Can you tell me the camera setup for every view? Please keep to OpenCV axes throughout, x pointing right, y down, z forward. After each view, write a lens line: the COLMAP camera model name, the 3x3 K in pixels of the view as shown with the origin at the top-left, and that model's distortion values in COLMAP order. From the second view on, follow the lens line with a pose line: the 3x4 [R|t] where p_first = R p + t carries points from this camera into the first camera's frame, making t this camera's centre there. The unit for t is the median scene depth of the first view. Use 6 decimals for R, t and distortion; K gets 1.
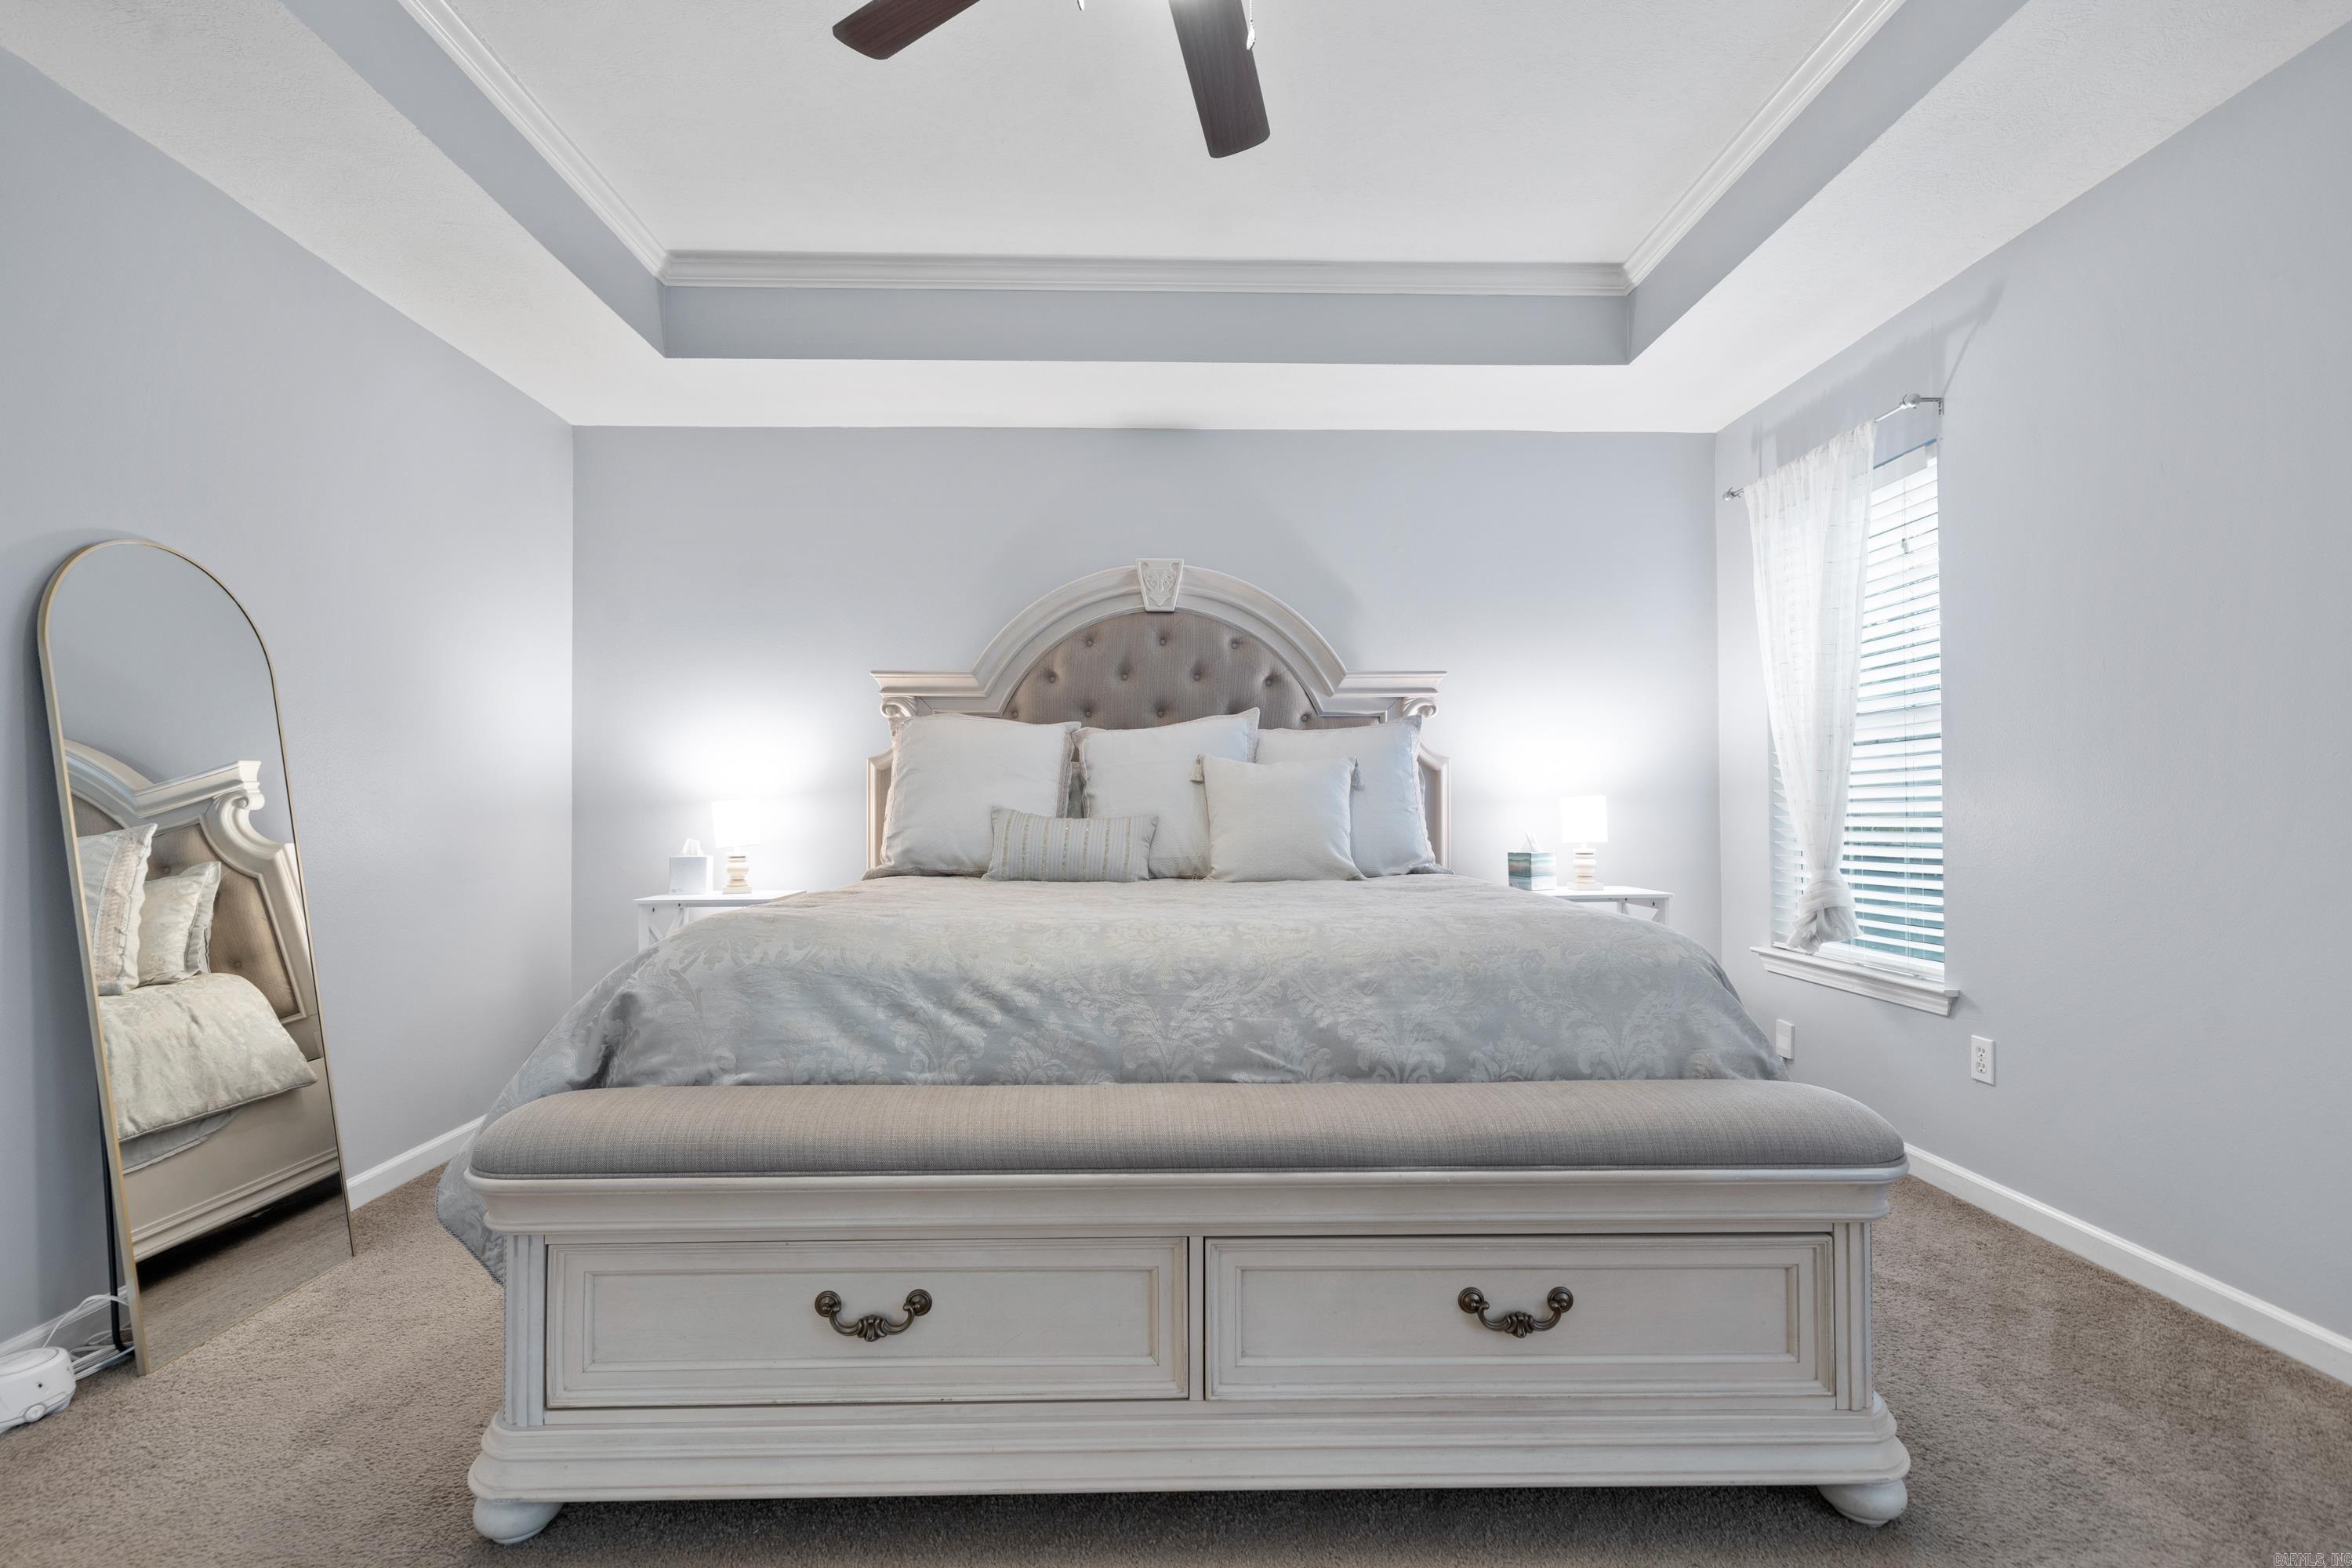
lens RADIAL K [[1118.4, 0, 1176.0], [0, 1118.4, 784.0], [0, 0, 1]] dist [0.001033, 0.000167]
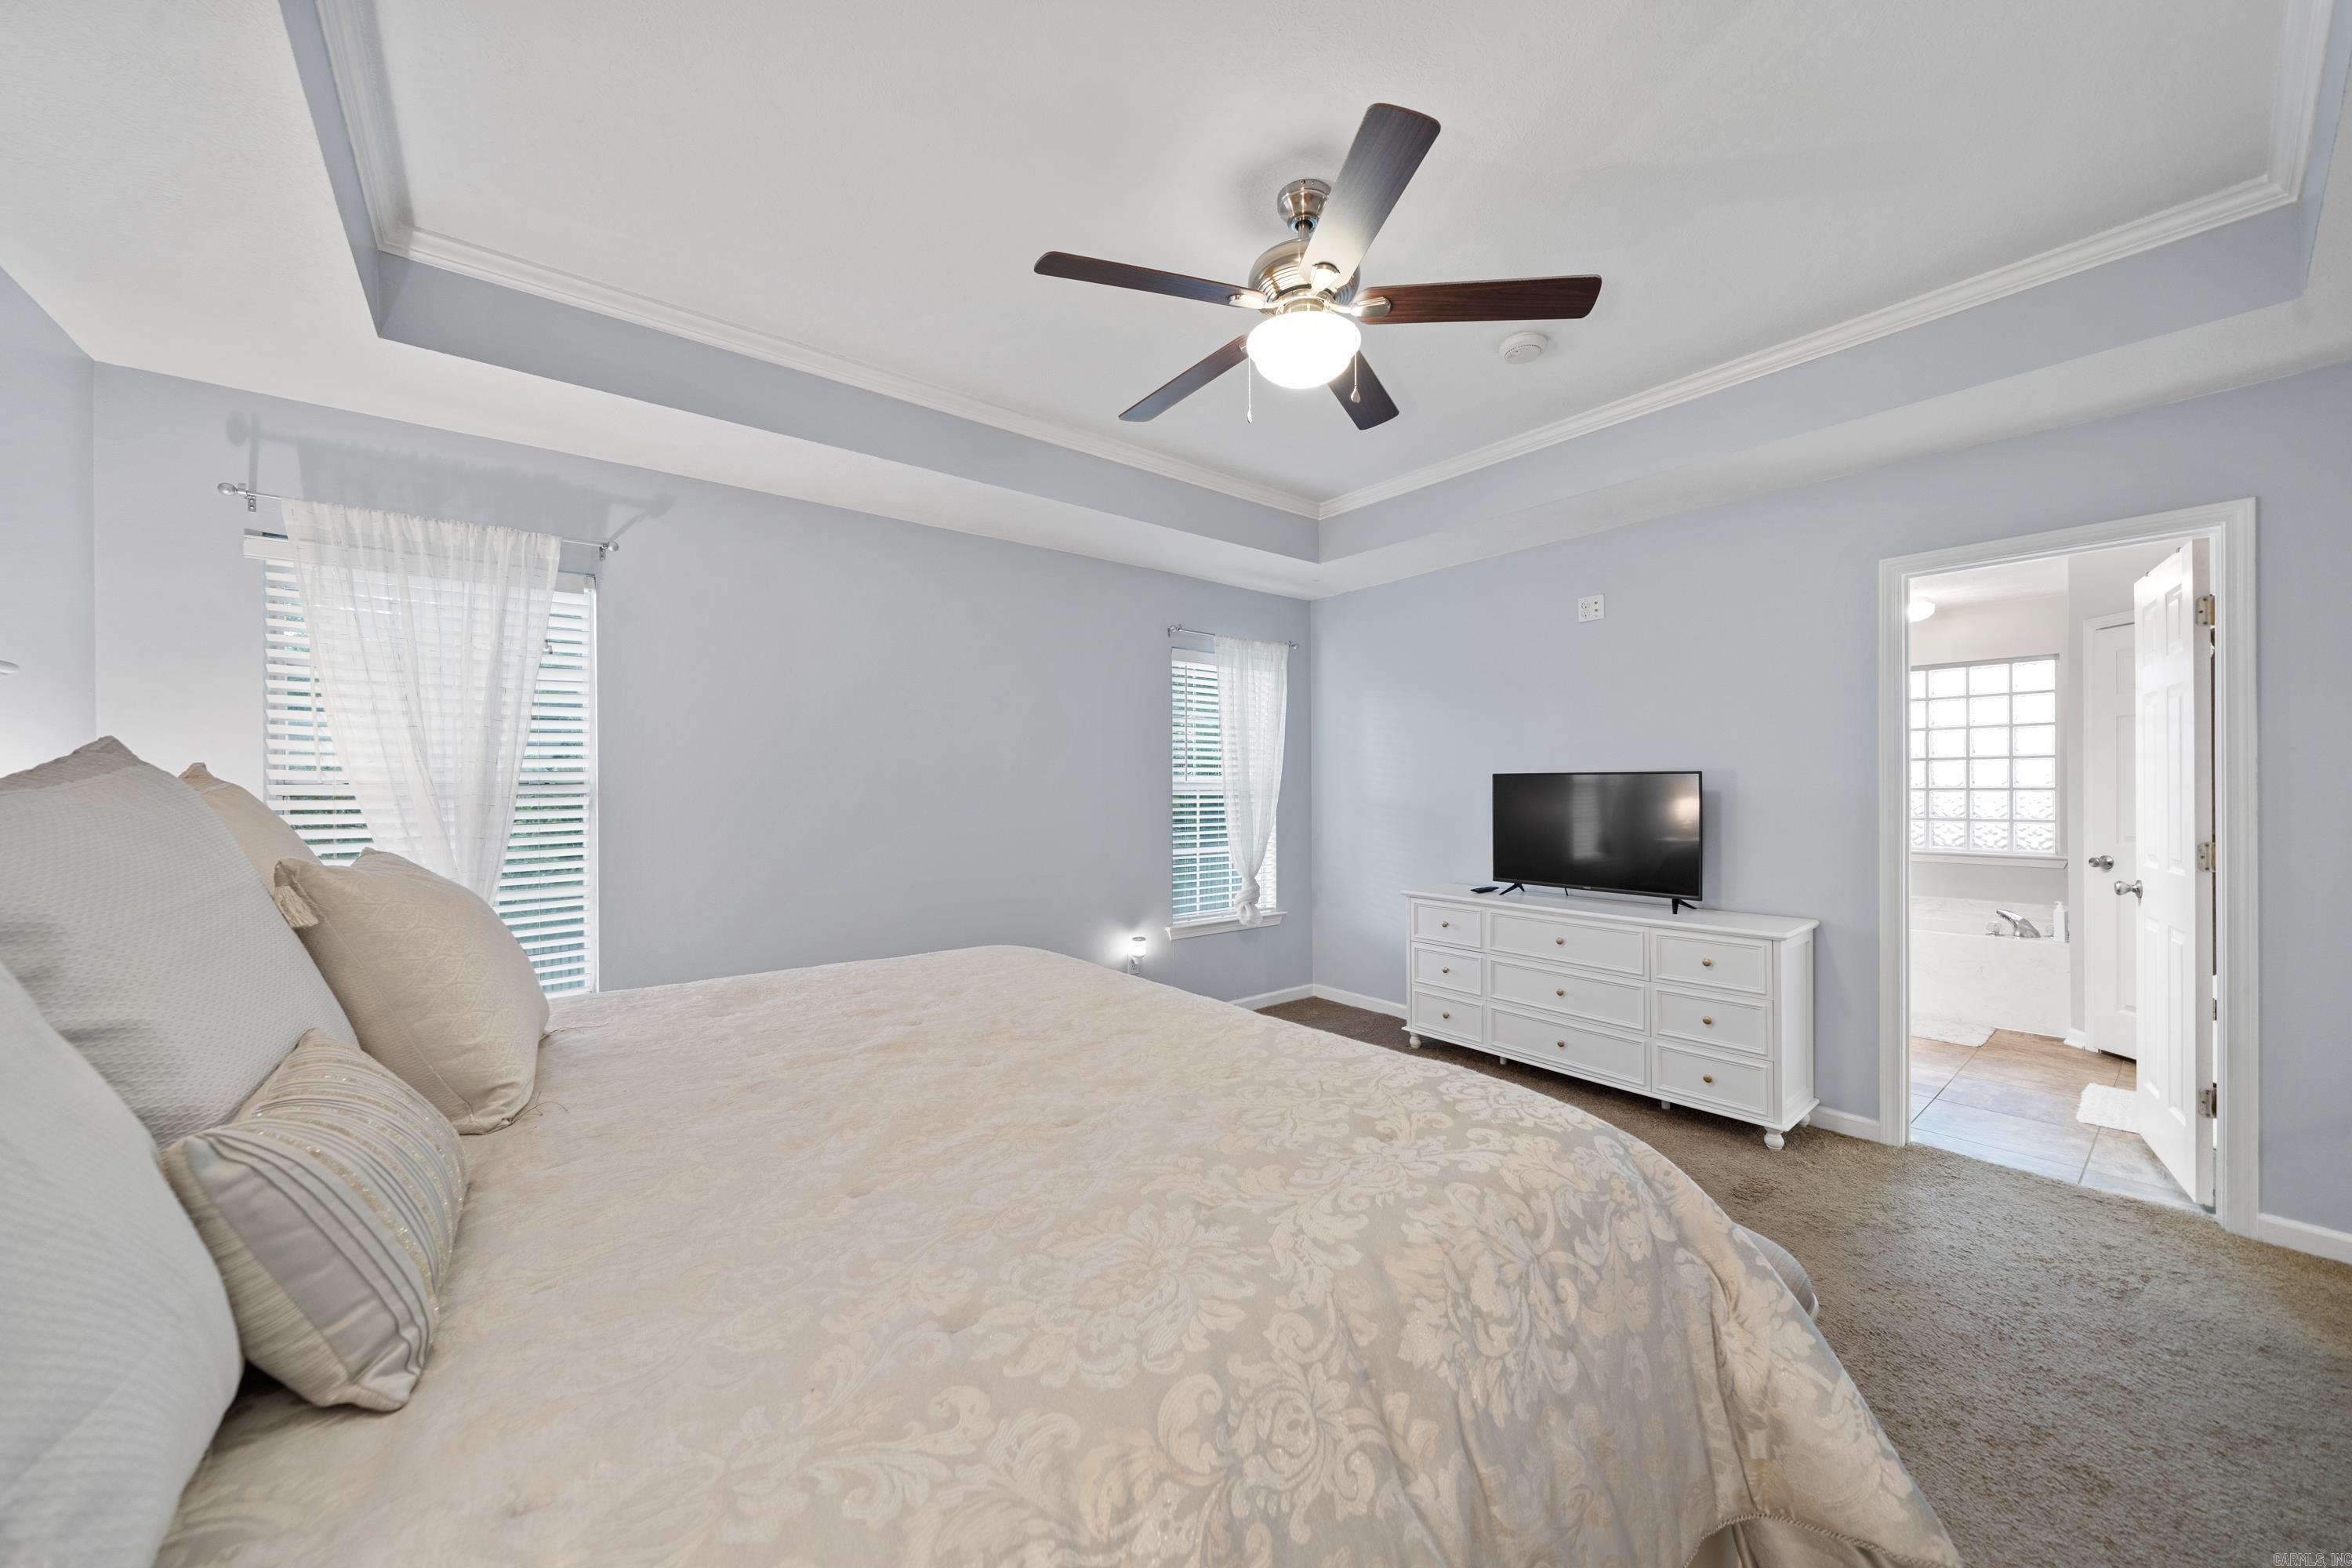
lens RADIAL K [[833.5, 0, 1176.0], [0, 833.5, 784.0], [0, 0, 1]] dist [-0.000510, -0.000043]
pose [[-0.608091, 0.007294, 0.793834, -0.453892], [-0.015929, 0.999644, -0.021387, -0.059793], [-0.793707, -0.025650, -0.607759, 1.004456]]
